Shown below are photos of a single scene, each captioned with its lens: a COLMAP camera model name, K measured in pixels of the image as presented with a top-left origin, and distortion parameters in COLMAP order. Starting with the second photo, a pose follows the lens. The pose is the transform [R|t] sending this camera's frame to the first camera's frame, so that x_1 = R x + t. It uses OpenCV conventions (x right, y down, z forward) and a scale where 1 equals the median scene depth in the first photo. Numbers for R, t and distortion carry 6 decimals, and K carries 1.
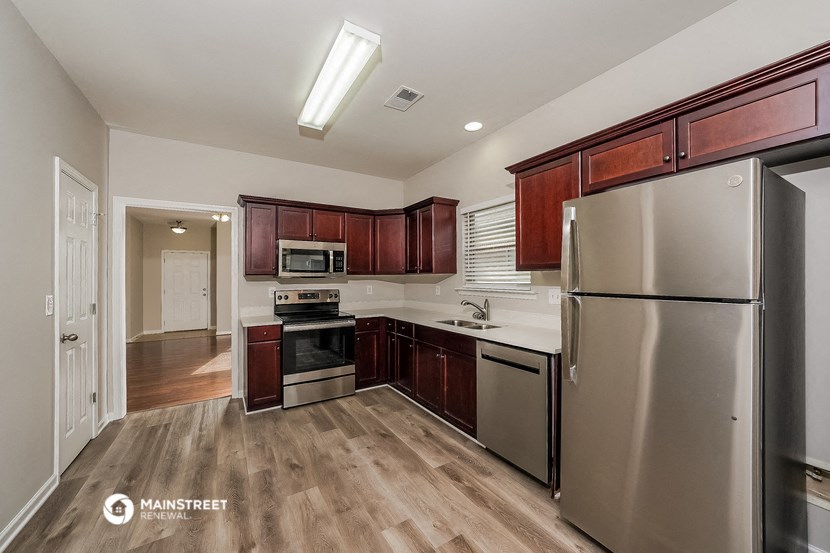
lens RADIAL K [[317.1, 0, 412.5], [0, 317.1, 278.4], [0, 0, 1]] dist [-0.007136, -0.000569]
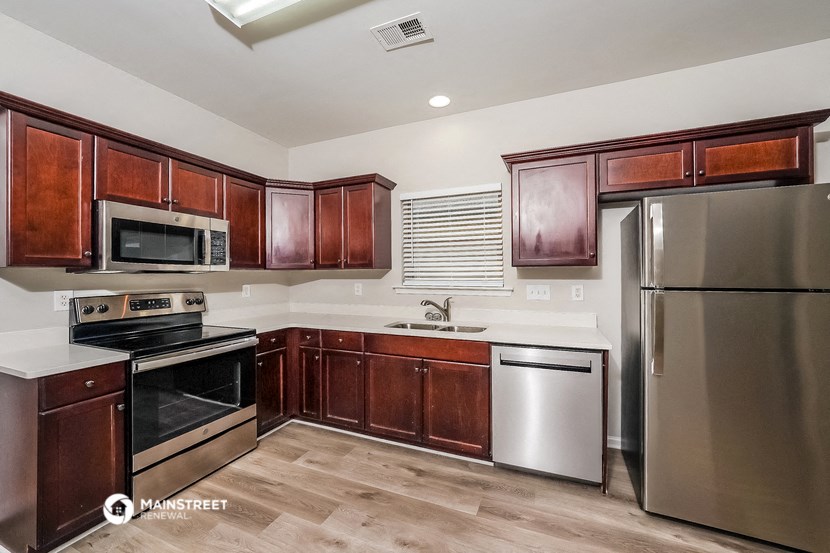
lens RADIAL K [[317.1, 0, 417.8], [0, 317.1, 274.5], [0, 0, 1]] dist [-0.007136, -0.000569]
pose [[0.811226, 0.002842, 0.584725, -0.332711], [-0.000781, 0.999993, -0.003777, 0.003233], [-0.584732, 0.002607, 0.811222, 0.291251]]
